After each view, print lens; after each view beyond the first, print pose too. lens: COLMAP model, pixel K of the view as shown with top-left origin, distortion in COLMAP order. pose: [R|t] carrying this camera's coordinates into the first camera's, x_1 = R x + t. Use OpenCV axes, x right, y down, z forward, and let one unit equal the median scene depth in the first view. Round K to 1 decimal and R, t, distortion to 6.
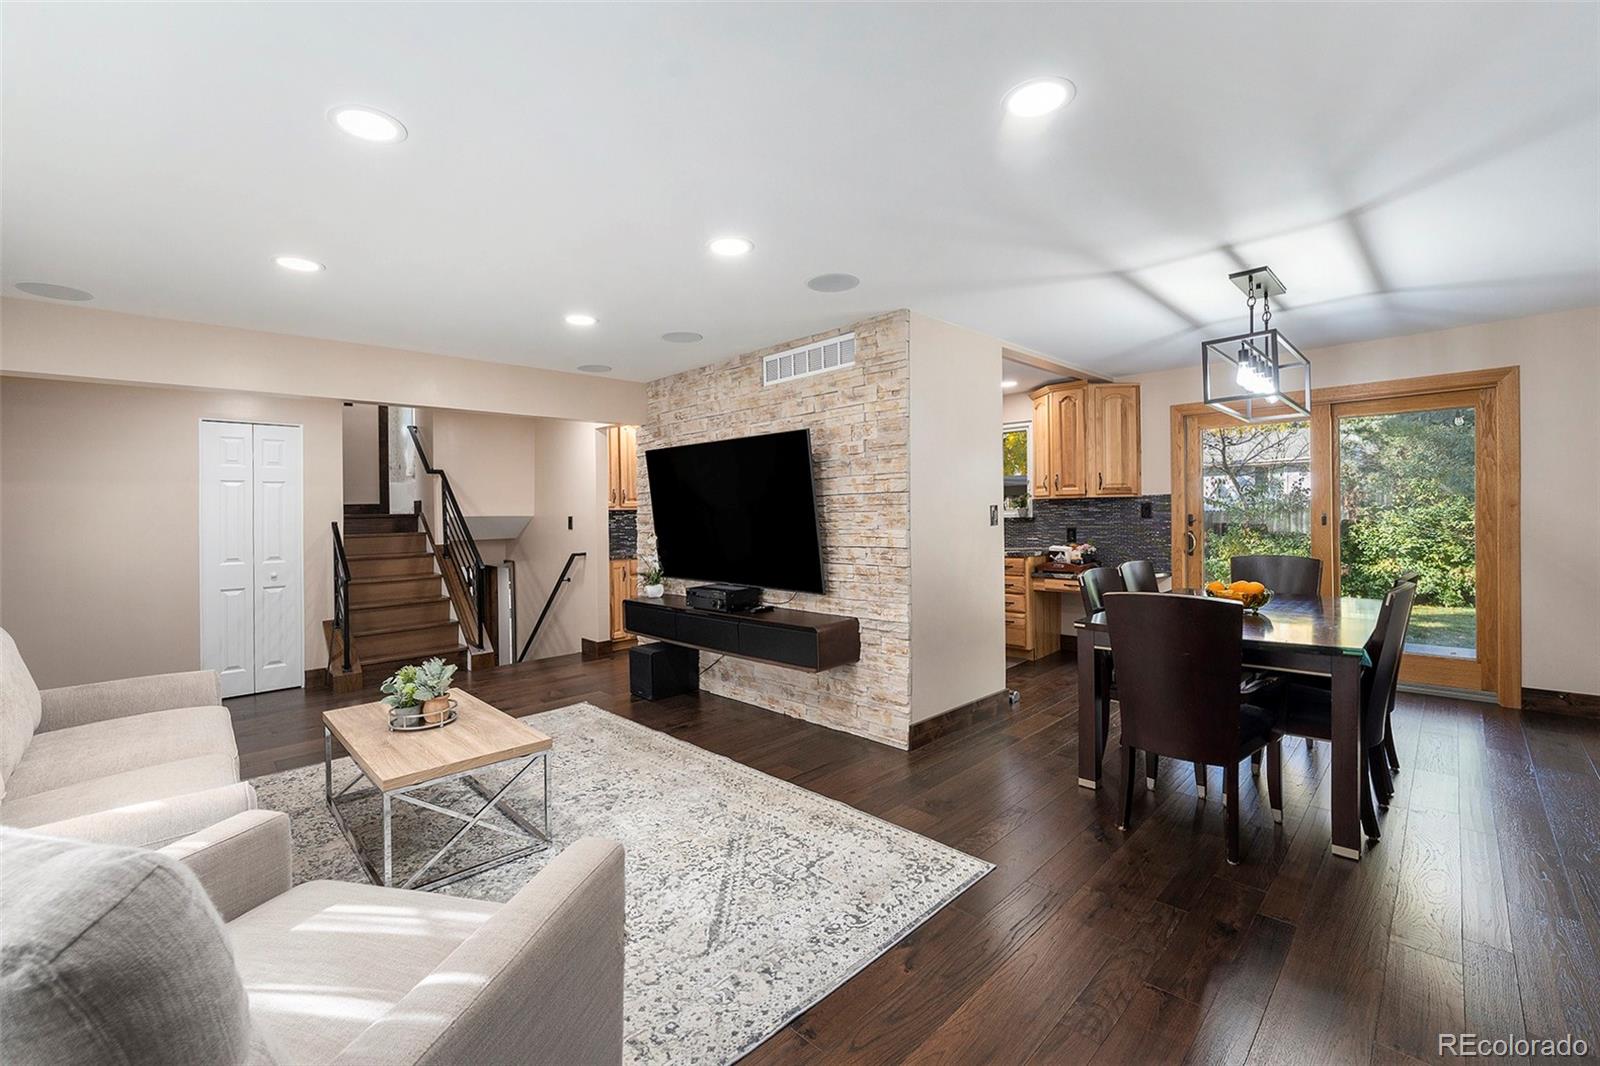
lens RADIAL K [[663.9, 0, 797.2], [0, 663.9, 511.5], [0, 0, 1]] dist [-0.022342, 0.002009]
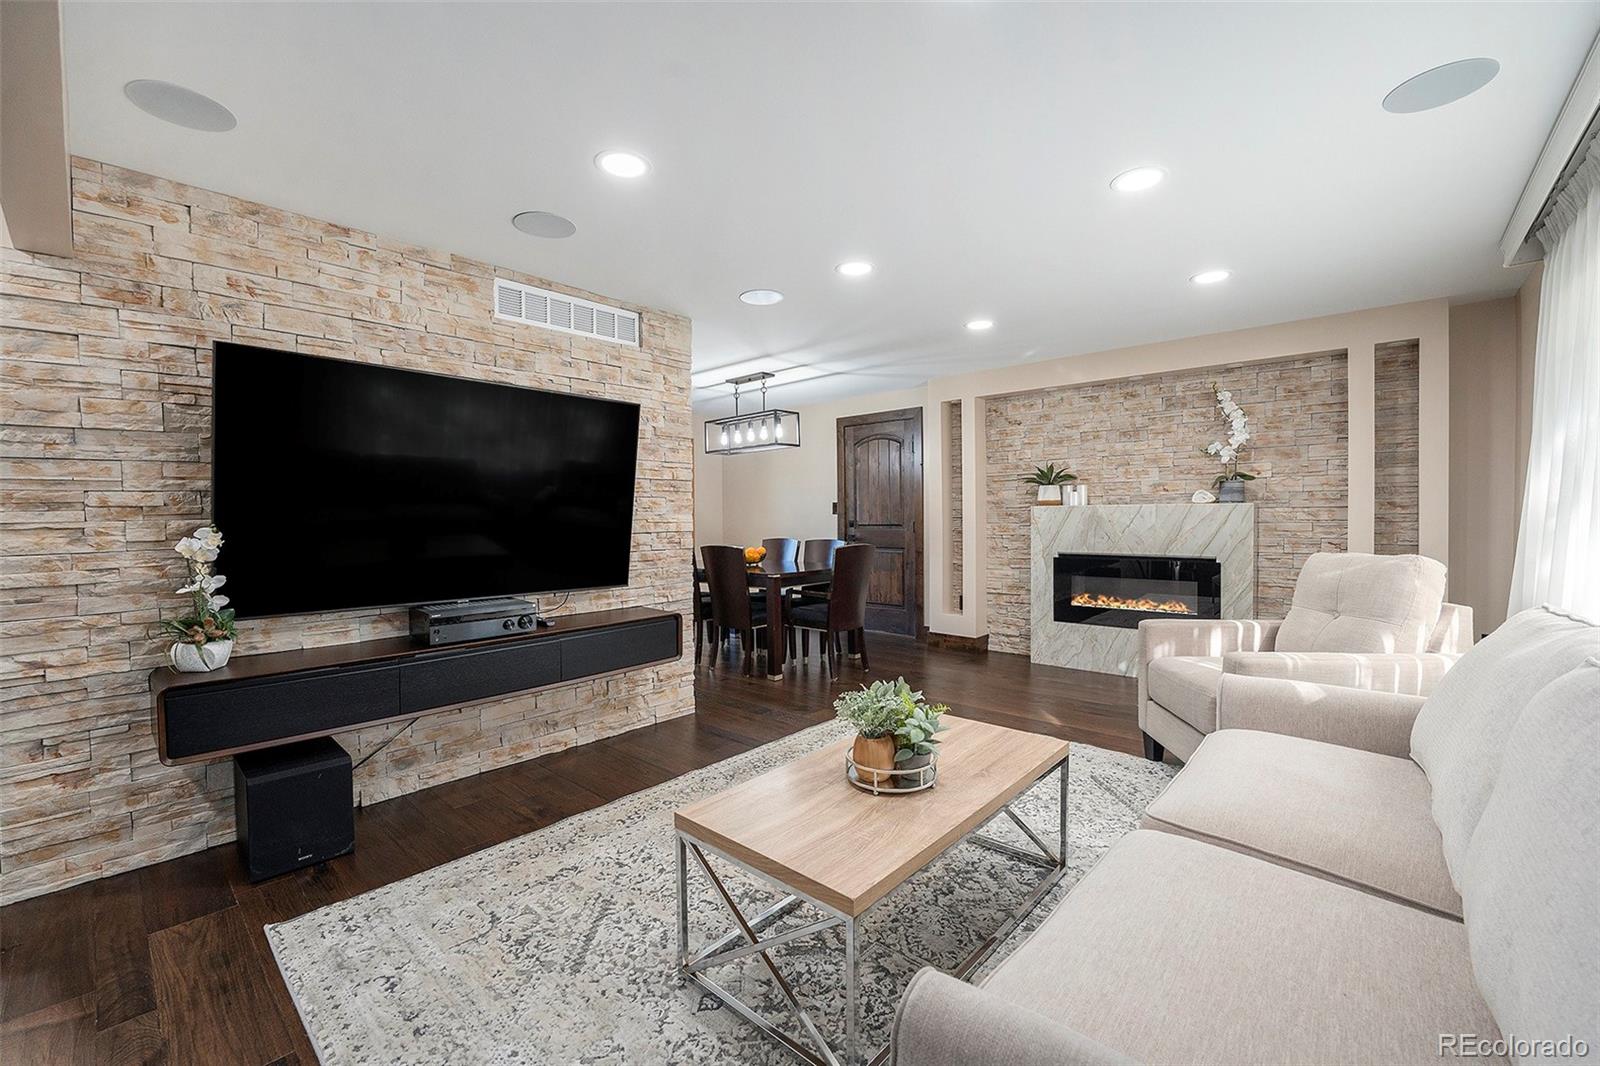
lens RADIAL K [[663.9, 0, 781.7], [0, 663.9, 513.8], [0, 0, 1]] dist [-0.022342, 0.002009]
pose [[-0.056318, 0.023774, 0.998130, -0.945445], [0.006933, 0.999702, -0.023421, 0.052063], [-0.998389, 0.005601, -0.056466, 0.890324]]
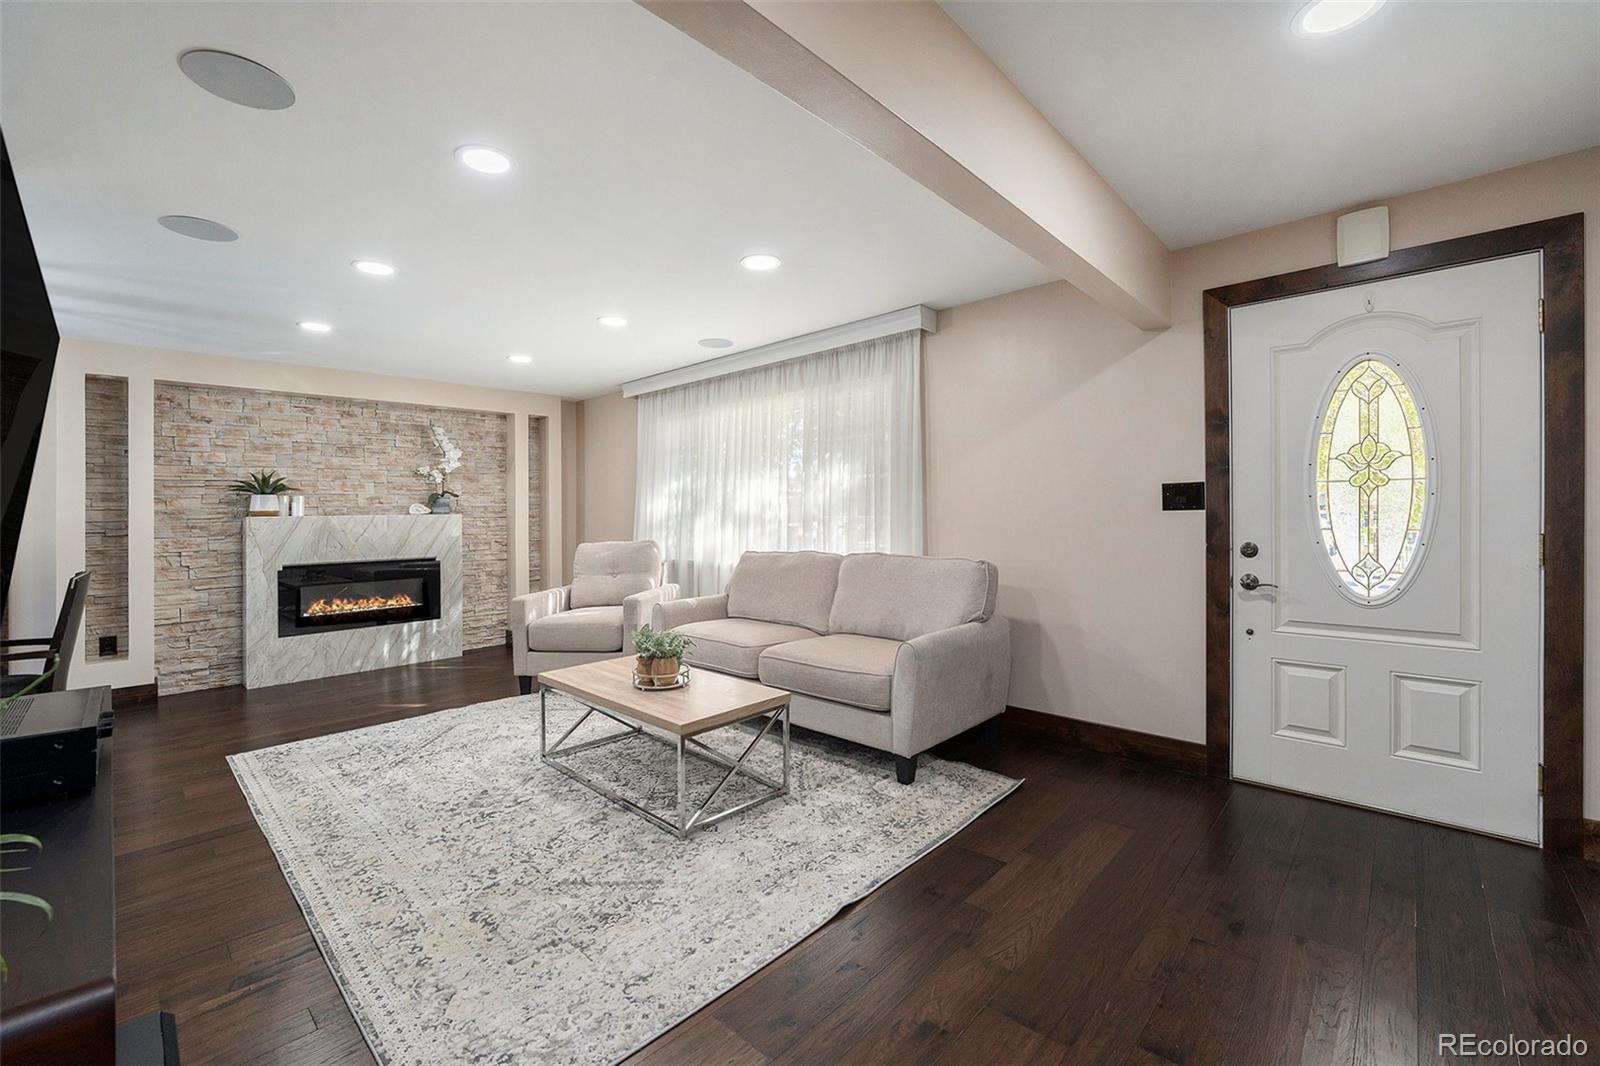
lens RADIAL K [[663.9, 0, 800.6], [0, 663.9, 523.5], [0, 0, 1]] dist [-0.022342, 0.002009]
pose [[-0.998623, 0.038762, -0.035351, -0.588488], [0.038266, 0.999161, 0.014602, 0.041758], [0.035887, 0.013229, -0.999268, 1.589921]]
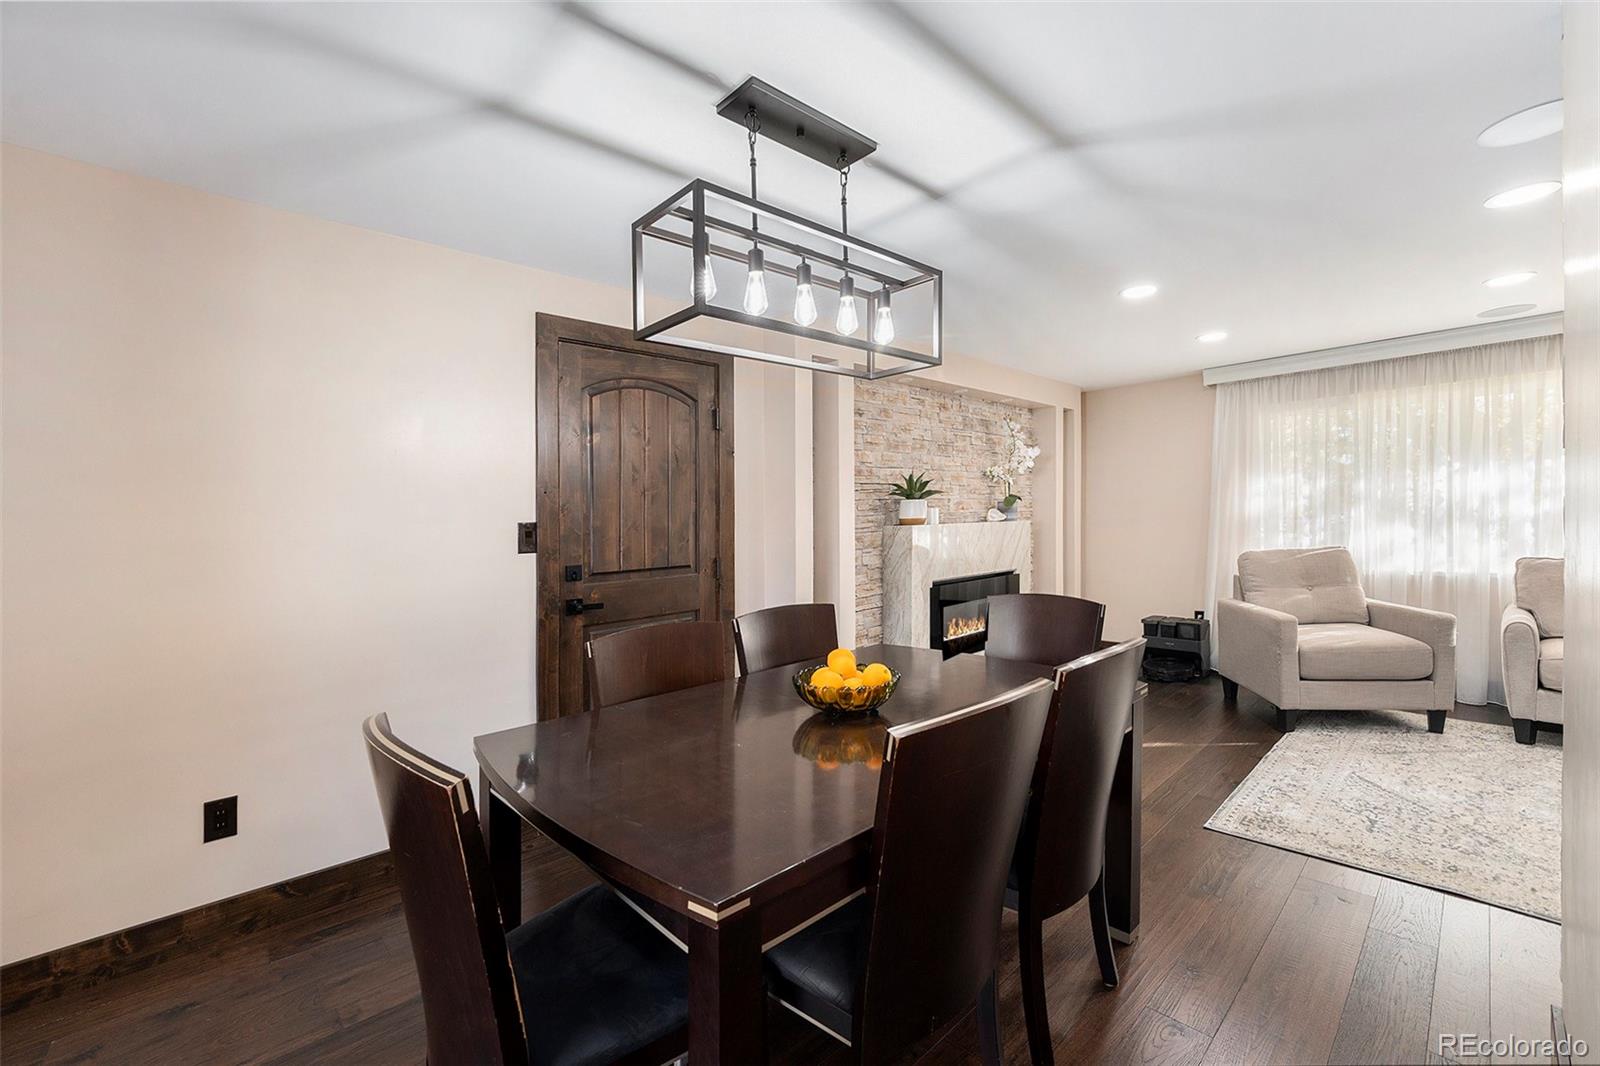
lens RADIAL K [[663.9, 0, 803.2], [0, 663.9, 527.3], [0, 0, 1]] dist [-0.022342, 0.002009]
pose [[-0.998567, 0.052110, 0.012183, 0.613585], [0.052195, 0.998614, 0.006787, -0.007962], [-0.011812, 0.007413, -0.999903, 1.380423]]
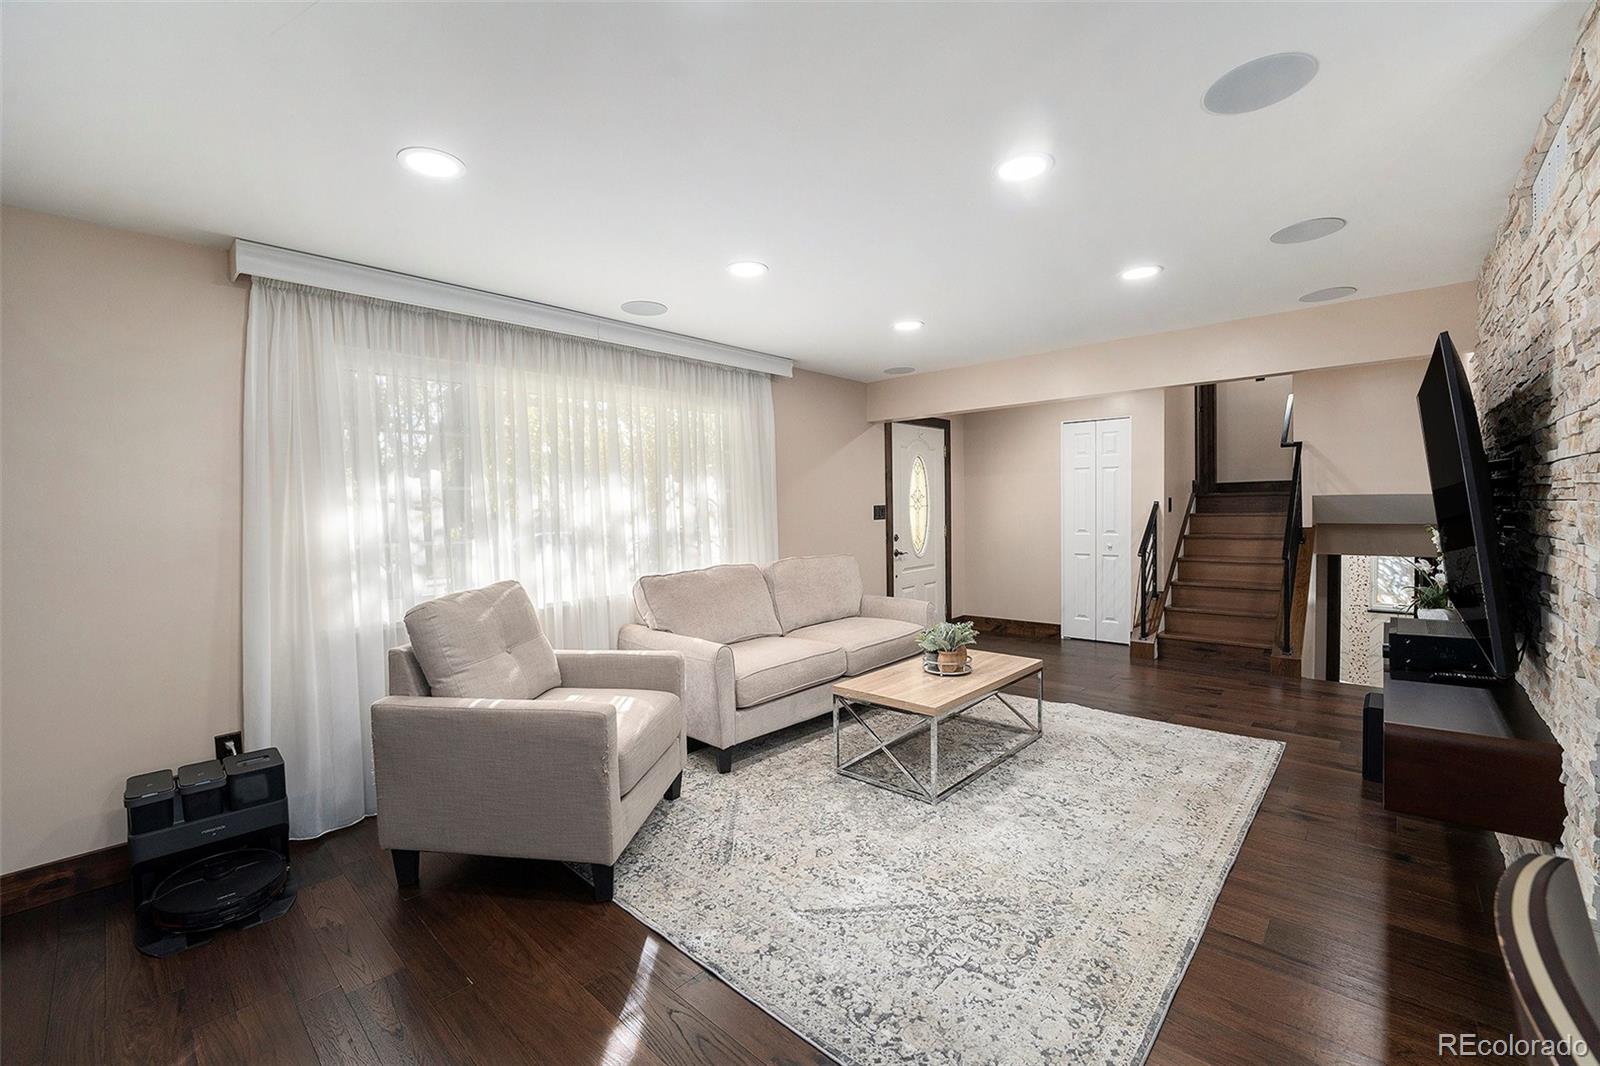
lens RADIAL K [[663.9, 0, 804.8], [0, 663.9, 525.0], [0, 0, 1]] dist [-0.022342, 0.002009]
pose [[0.062134, 0.050619, -0.996783, 0.493674], [0.017443, 0.998505, 0.051794, -0.017774], [0.997915, -0.020605, 0.061158, 0.506194]]
